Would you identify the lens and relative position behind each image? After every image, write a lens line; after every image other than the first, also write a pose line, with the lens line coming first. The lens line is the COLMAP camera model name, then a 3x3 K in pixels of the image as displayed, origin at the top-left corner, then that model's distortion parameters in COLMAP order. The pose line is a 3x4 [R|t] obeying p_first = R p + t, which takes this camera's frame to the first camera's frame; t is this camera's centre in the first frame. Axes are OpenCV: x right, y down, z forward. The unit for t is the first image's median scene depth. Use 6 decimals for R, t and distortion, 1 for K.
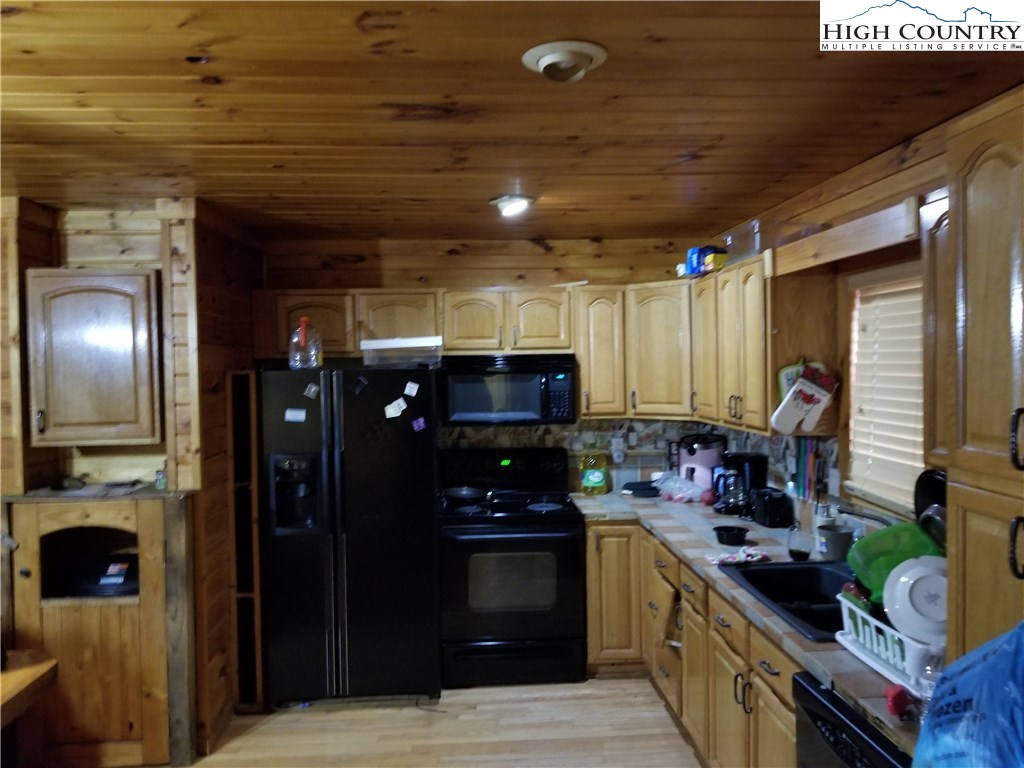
lens RADIAL K [[799.6, 0, 513.5], [0, 799.6, 383.9], [0, 0, 1]] dist [0.012712, -0.002132]
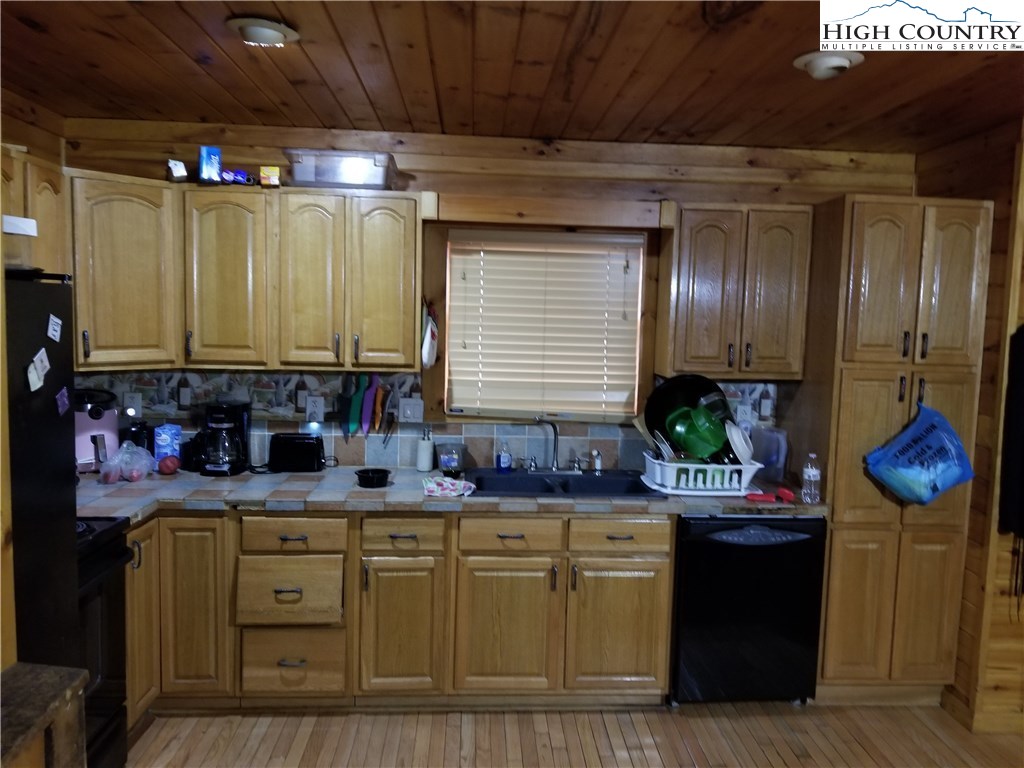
lens RADIAL K [[799.6, 0, 515.4], [0, 799.6, 384.6], [0, 0, 1]] dist [0.012712, -0.002132]
pose [[0.006679, -0.074430, 0.997204, -0.628243], [0.000596, 0.997226, 0.074428, 0.003479], [-0.999978, 0.000097, 0.006705, 0.751596]]
